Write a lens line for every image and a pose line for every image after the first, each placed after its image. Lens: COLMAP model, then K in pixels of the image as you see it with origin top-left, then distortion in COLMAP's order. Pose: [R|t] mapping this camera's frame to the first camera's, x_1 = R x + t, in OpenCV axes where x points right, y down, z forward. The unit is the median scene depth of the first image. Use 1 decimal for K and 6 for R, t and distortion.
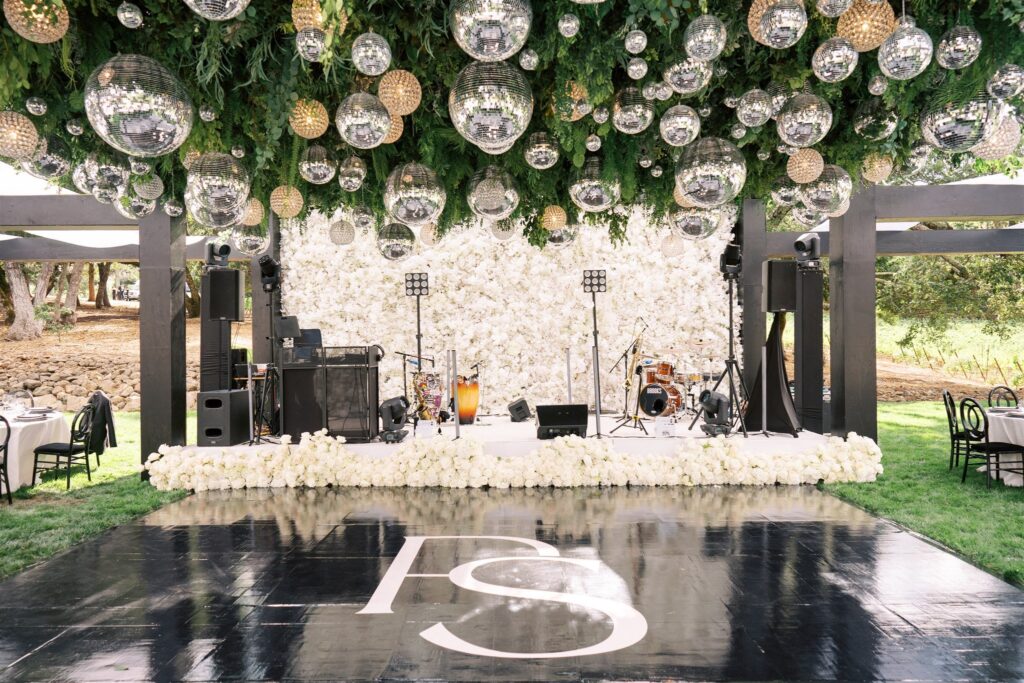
lens RADIAL K [[703.8, 0, 512.0], [0, 703.8, 341.5], [0, 0, 1]] dist [-0.003811, -0.000514]
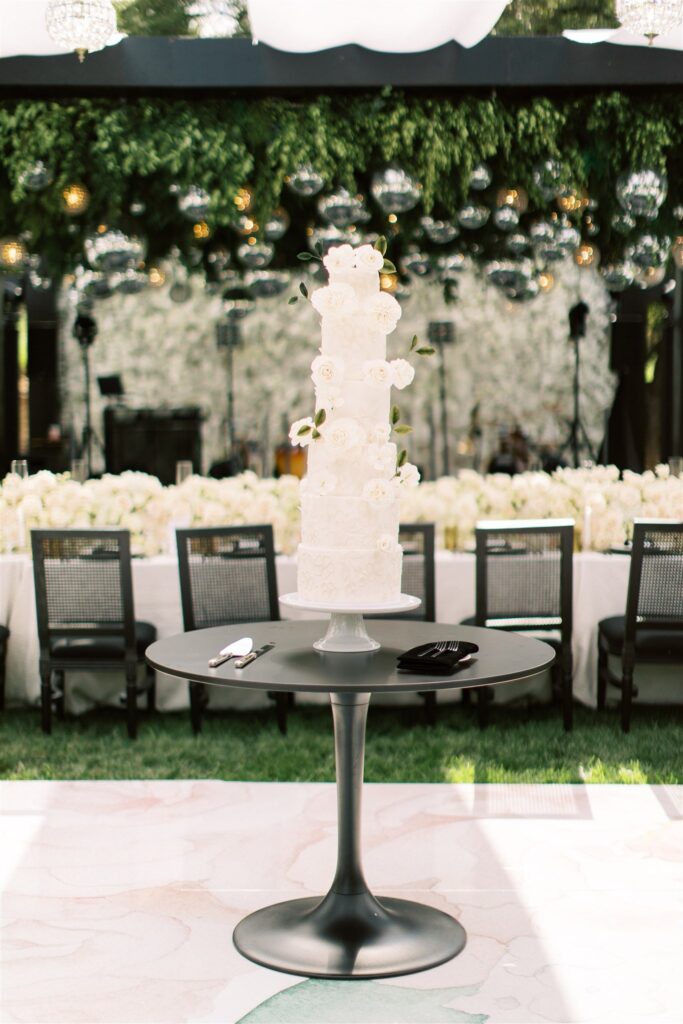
lens RADIAL K [[1522.0, 0, 343.0], [0, 1522.0, 478.6], [0, 0, 1]] dist [0.056351, 0.044855]
pose [[0.999919, 0.003579, 0.012230, -0.027117], [-0.004034, 0.999294, 0.037359, 0.026690], [-0.012087, -0.037405, 0.999227, -1.042132]]
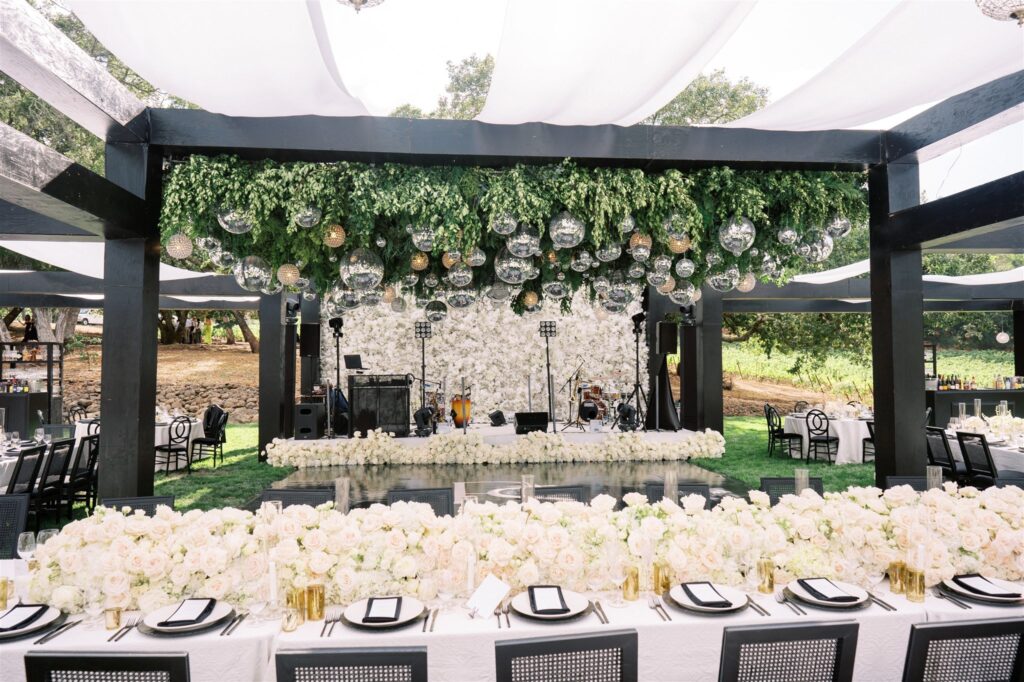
lens RADIAL K [[703.8, 0, 512.0], [0, 703.8, 341.0], [0, 0, 1]] dist [-0.003811, -0.000514]
pose [[0.995467, 0.008671, 0.094708, -0.116470], [-0.005335, 0.999358, -0.035419, -0.012749], [-0.094954, 0.034753, 0.994875, -0.536828]]
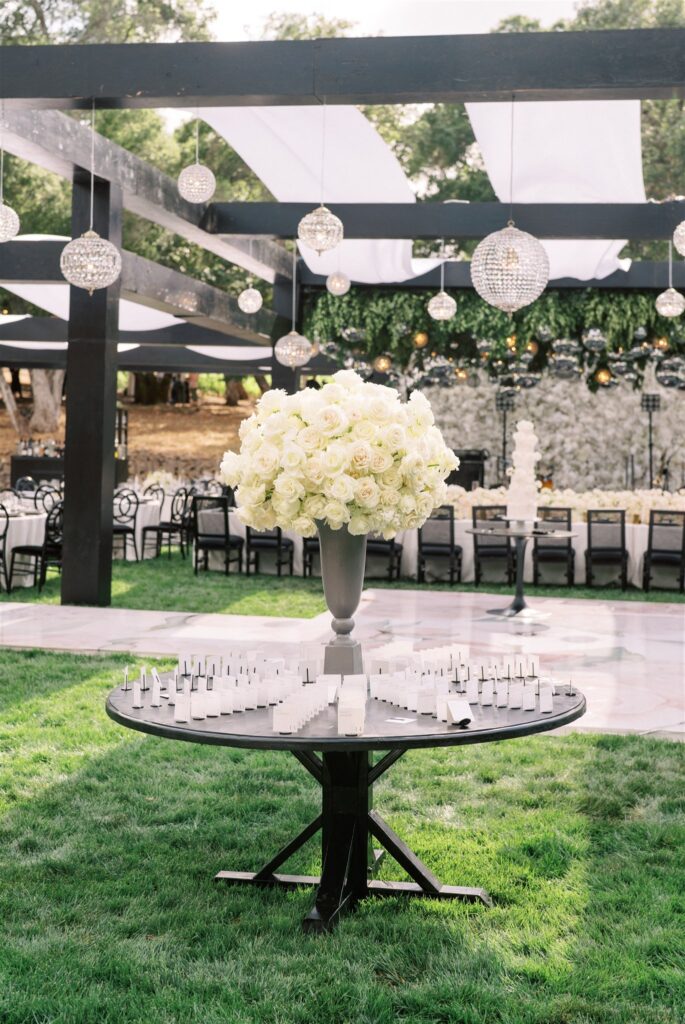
lens RADIAL K [[1592.9, 0, 338.8], [0, 1592.9, 490.5], [0, 0, 1]] dist [0.017702, 0.024997]
pose [[0.984589, 0.036232, -0.171089, 0.080796], [-0.031844, 0.999091, 0.028322, 0.007252], [0.171959, -0.022438, 0.984848, -2.336629]]
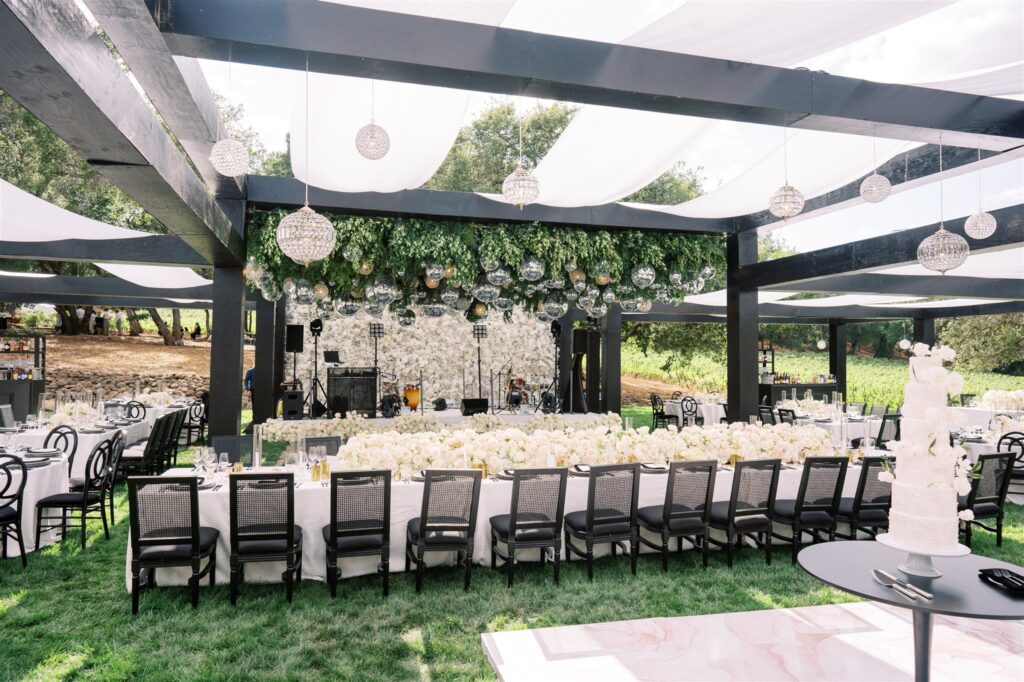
lens RADIAL K [[696.2, 0, 512.0], [0, 696.2, 341.0], [0, 0, 1]] dist [-0.005459, -0.001530]
pose [[0.964809, 0.025306, 0.261732, -0.329359], [-0.017688, 0.999350, -0.031420, -0.011897], [-0.262357, 0.025685, 0.964629, -0.879290]]
